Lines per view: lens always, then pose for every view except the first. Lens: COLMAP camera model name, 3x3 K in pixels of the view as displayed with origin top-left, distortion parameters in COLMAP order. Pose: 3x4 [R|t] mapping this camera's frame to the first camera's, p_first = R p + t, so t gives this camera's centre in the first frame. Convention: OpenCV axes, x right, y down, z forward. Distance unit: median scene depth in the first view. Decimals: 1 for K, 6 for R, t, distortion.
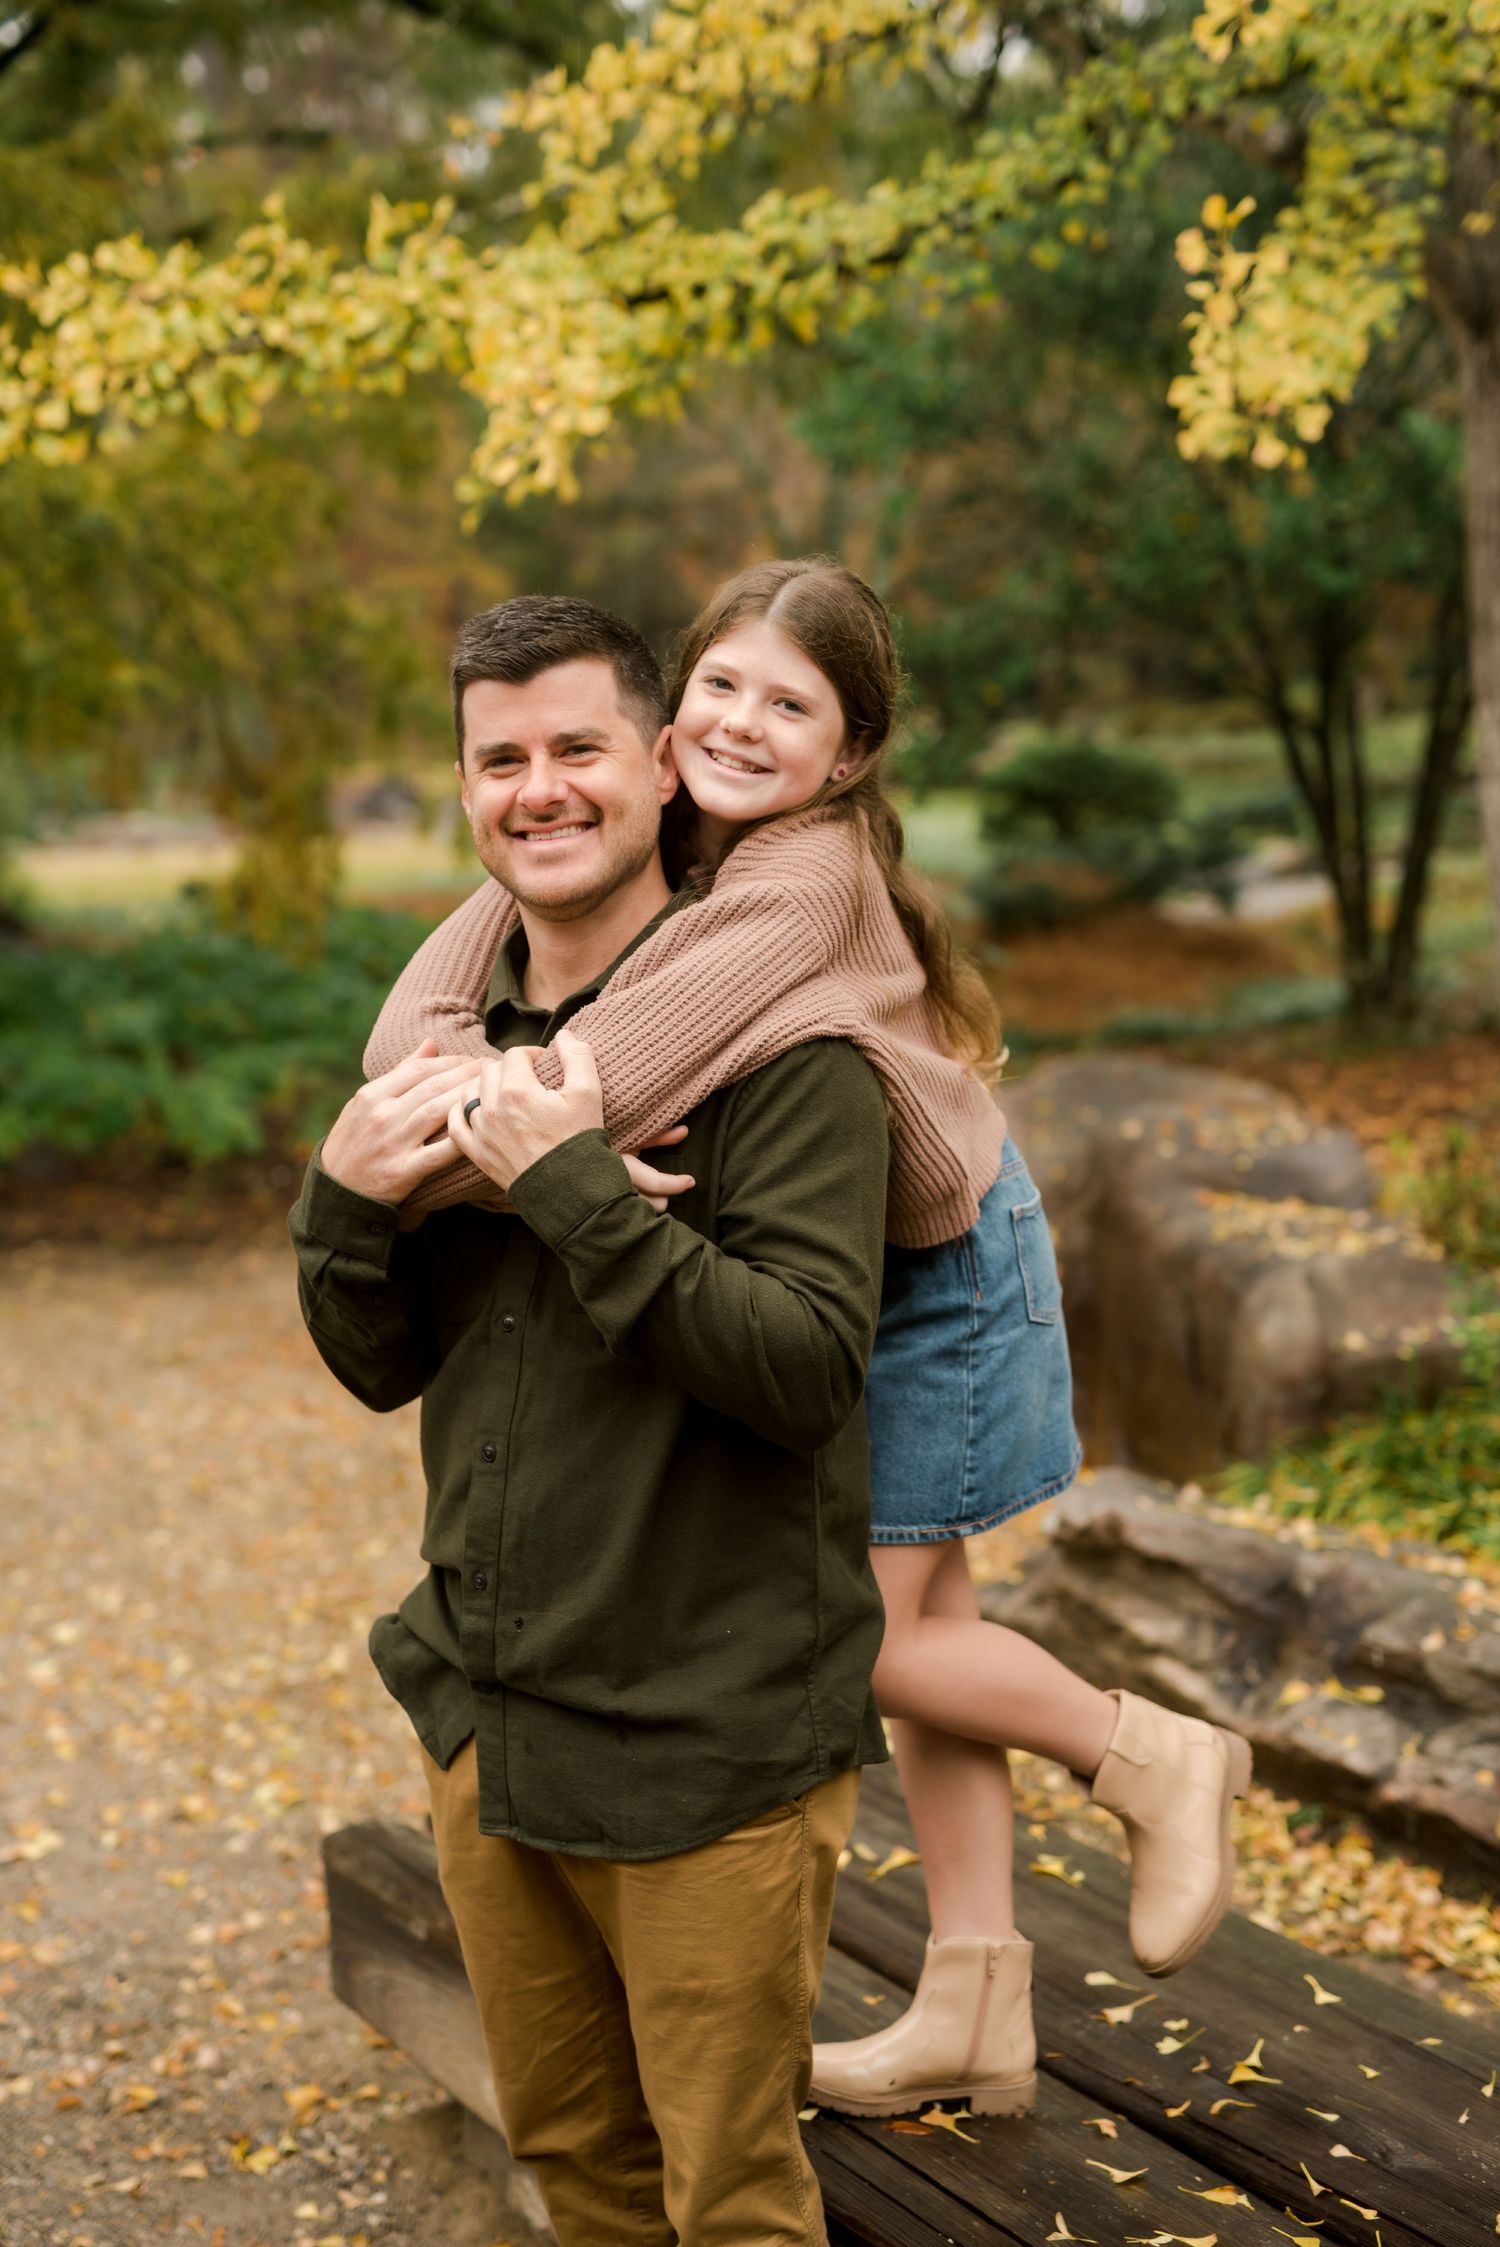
lens RADIAL K [[3267.6, 0, 751.9], [0, 3267.6, 1101.3], [0, 0, 1]] dist [-0.019449, 0.085899]
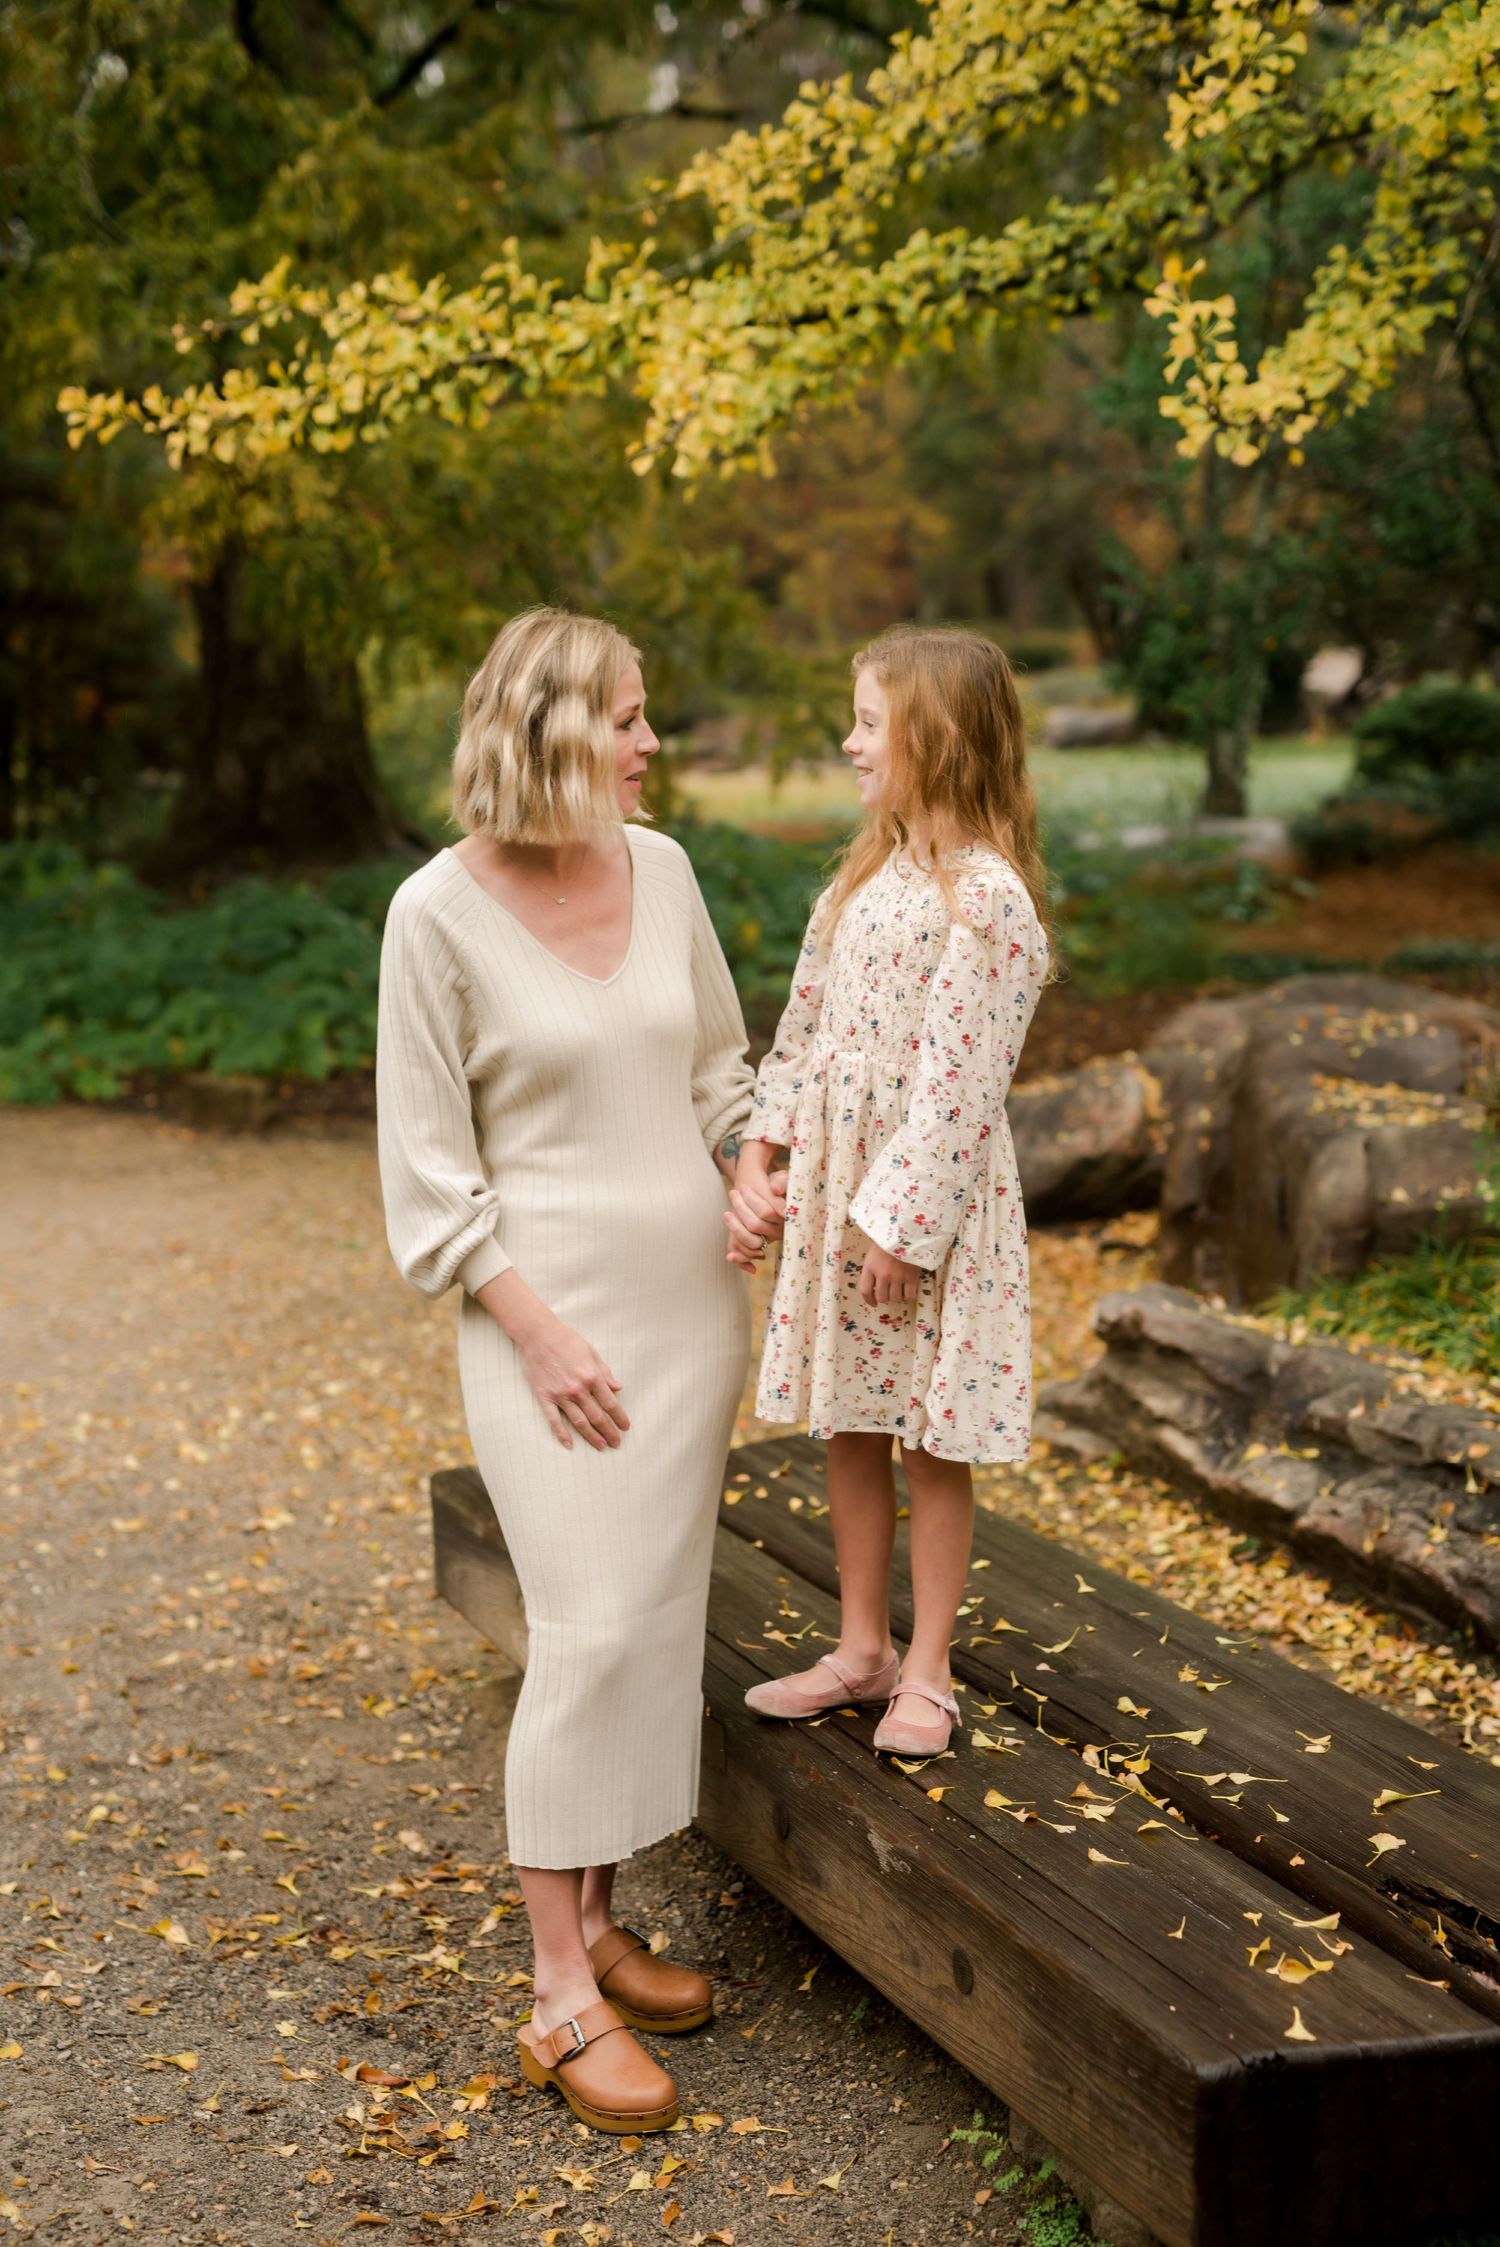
lens RADIAL K [[3284.2, 0, 750.0], [0, 3284.2, 1123.5], [0, 0, 1]] dist [-0.141444, 0.929003]
pose [[0.989494, 0.036711, -0.139838, 0.138561], [-0.033169, 0.999069, 0.027580, 0.026426], [0.140721, -0.022652, 0.989790, -0.248619]]
